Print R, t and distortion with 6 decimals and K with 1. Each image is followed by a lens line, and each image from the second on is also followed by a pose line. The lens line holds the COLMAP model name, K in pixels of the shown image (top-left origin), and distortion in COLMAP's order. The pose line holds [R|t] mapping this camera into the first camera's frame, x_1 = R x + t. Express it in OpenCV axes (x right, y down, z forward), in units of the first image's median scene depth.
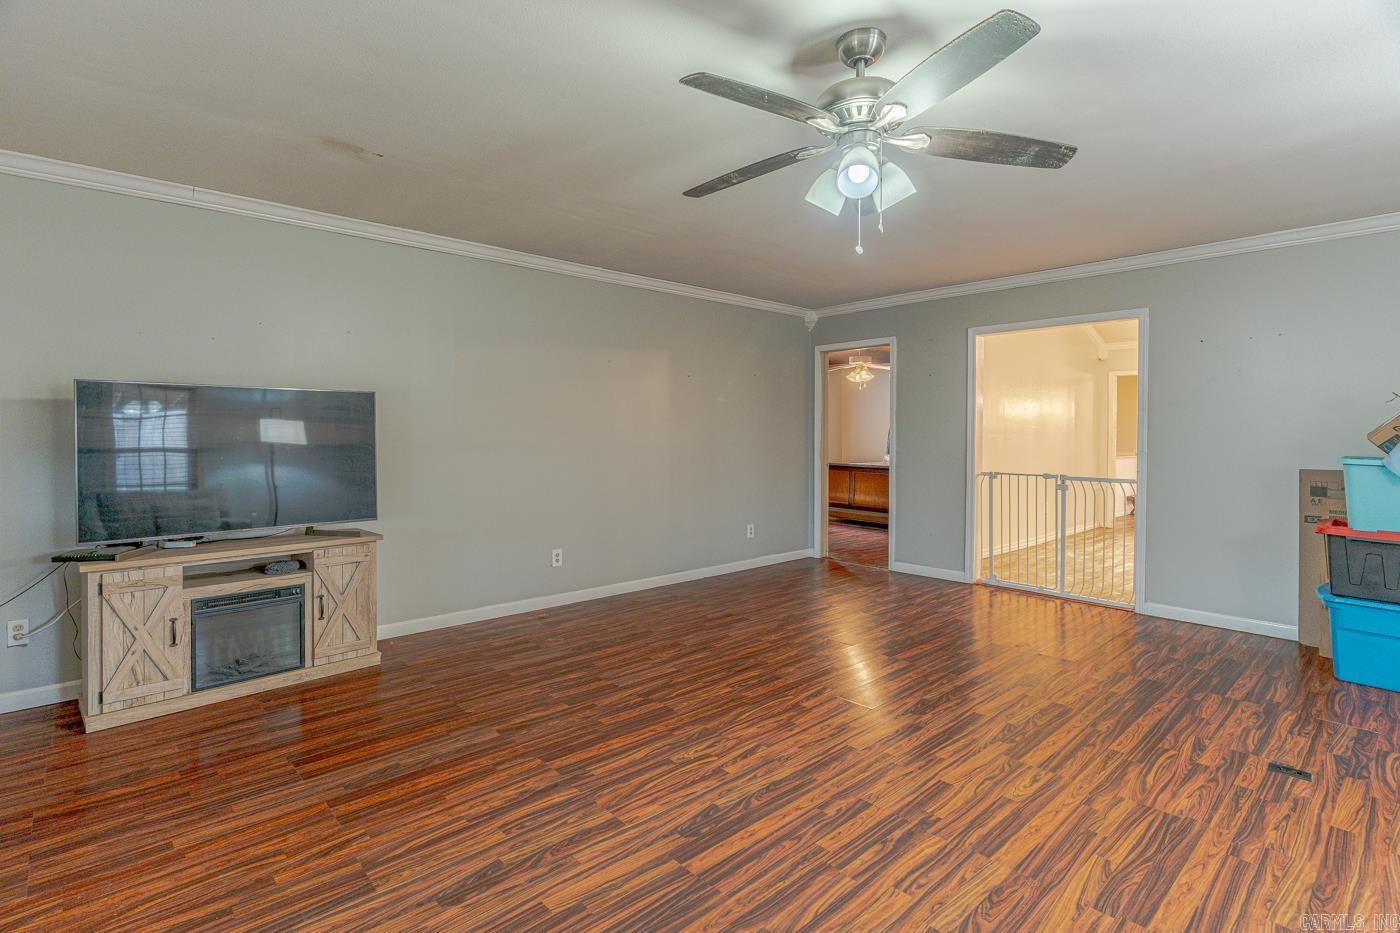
lens RADIAL K [[678.1, 0, 686.6], [0, 678.1, 444.3], [0, 0, 1]] dist [0.001874, 0.000976]
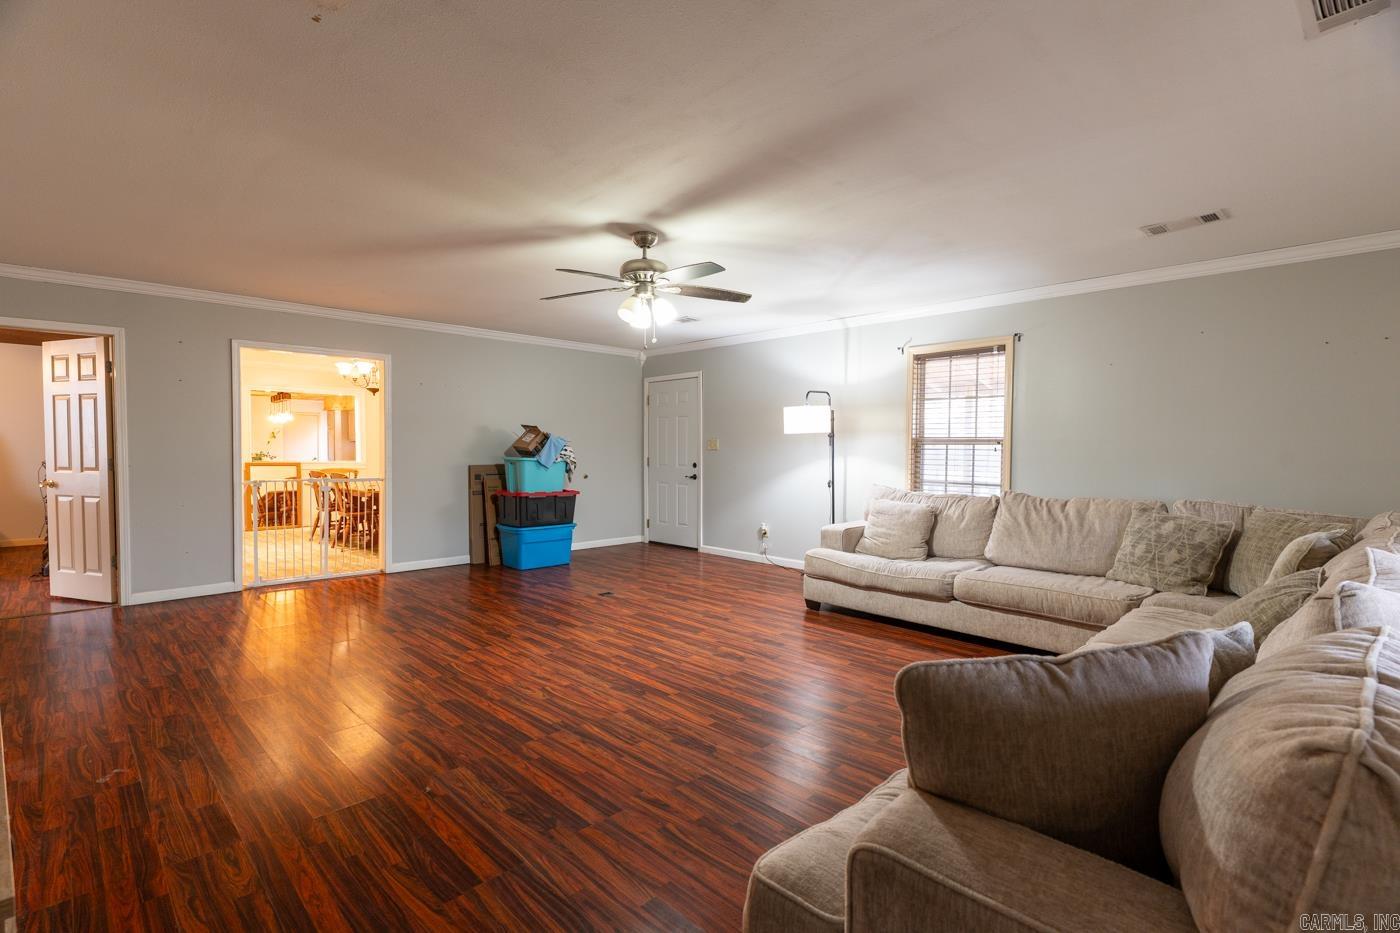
lens RADIAL K [[657.2, 0, 700.0], [0, 657.2, 466.5], [0, 0, 1]] dist [-0.002472, -0.000439]
pose [[-0.044734, -0.033469, 0.998438, -1.283620], [0.009489, 0.999379, 0.033926, -0.017180], [-0.998954, 0.010992, -0.044389, 0.764047]]
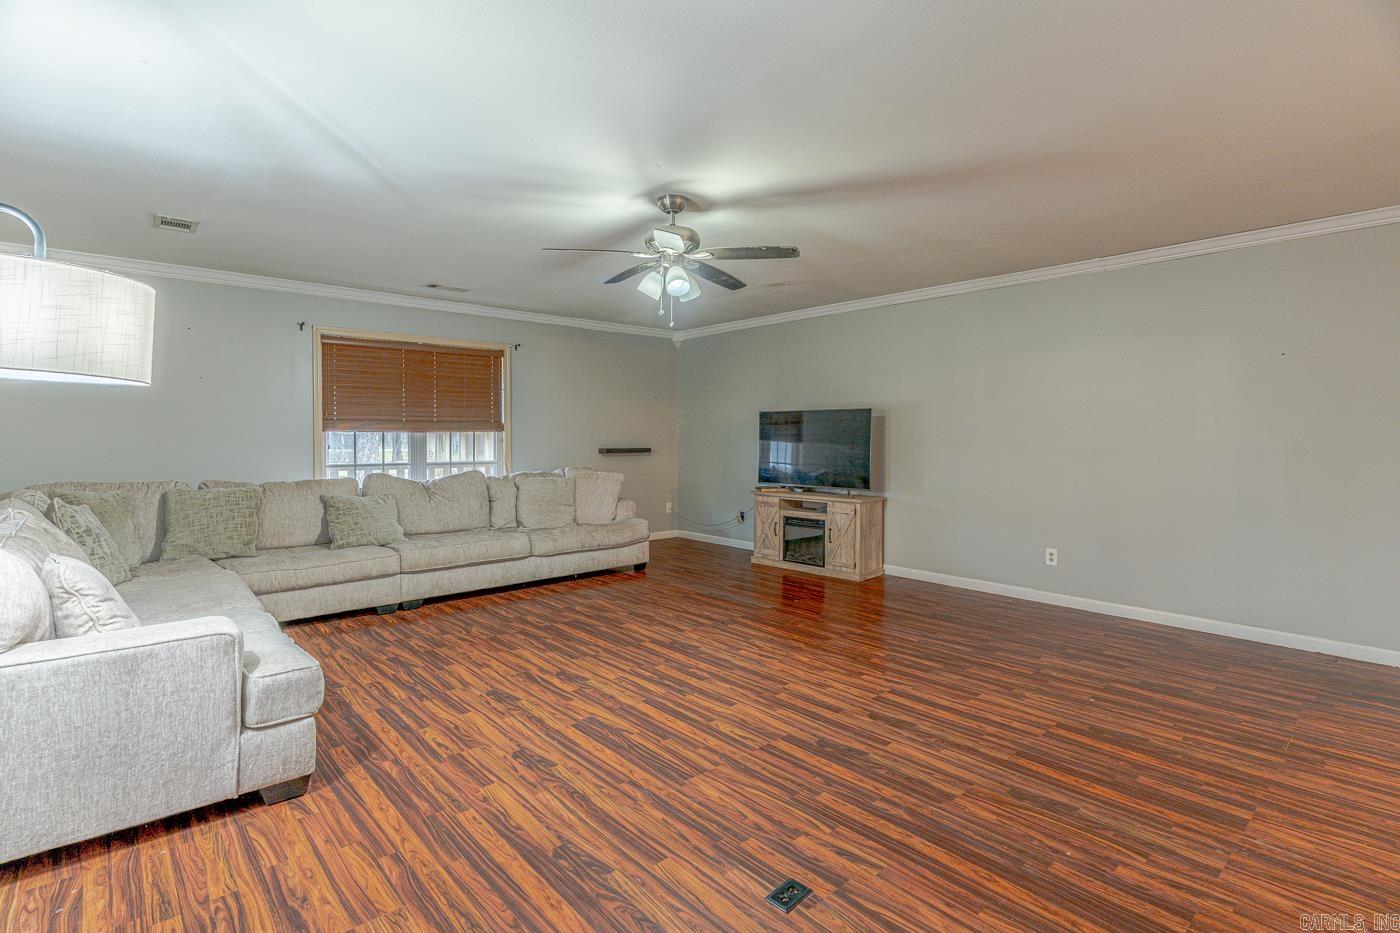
lens RADIAL K [[678.1, 0, 686.6], [0, 678.1, 444.3], [0, 0, 1]] dist [0.001874, 0.000976]
pose [[-0.015234, 0.013045, -0.999799, 1.579925], [-0.018134, 0.999747, 0.013320, -0.010799], [0.999719, 0.018333, -0.014994, 0.874198]]
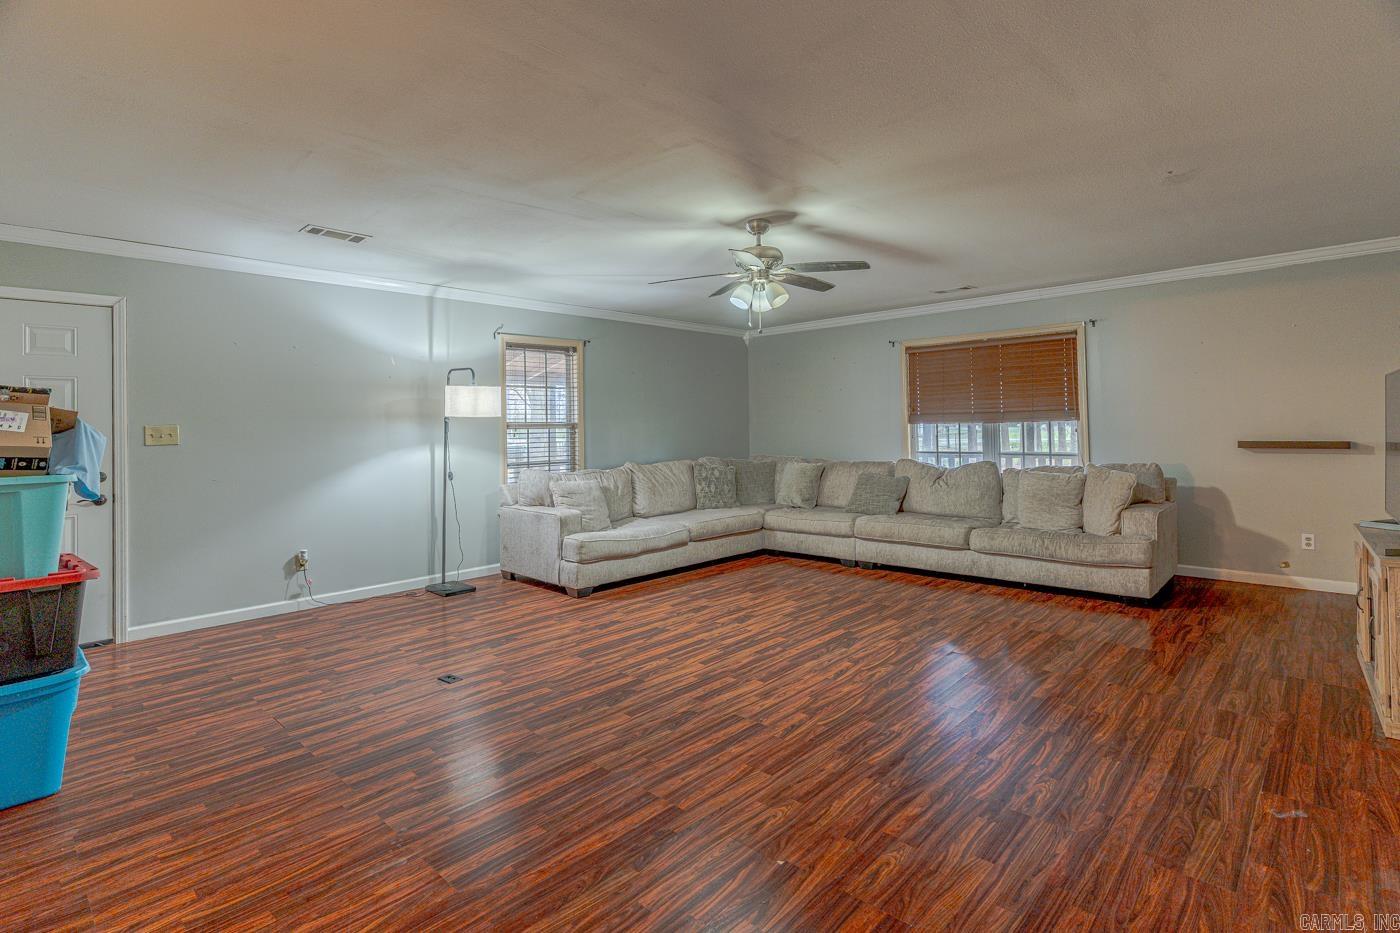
lens RADIAL K [[680.5, 0, 694.2], [0, 680.5, 418.1], [0, 0, 1]] dist [-0.000252, 0.000598]
pose [[-0.997135, 0.013886, -0.074353, 0.477477], [0.013871, 0.999904, 0.000715, -0.040945], [0.074355, -0.000319, -0.997232, 2.364600]]
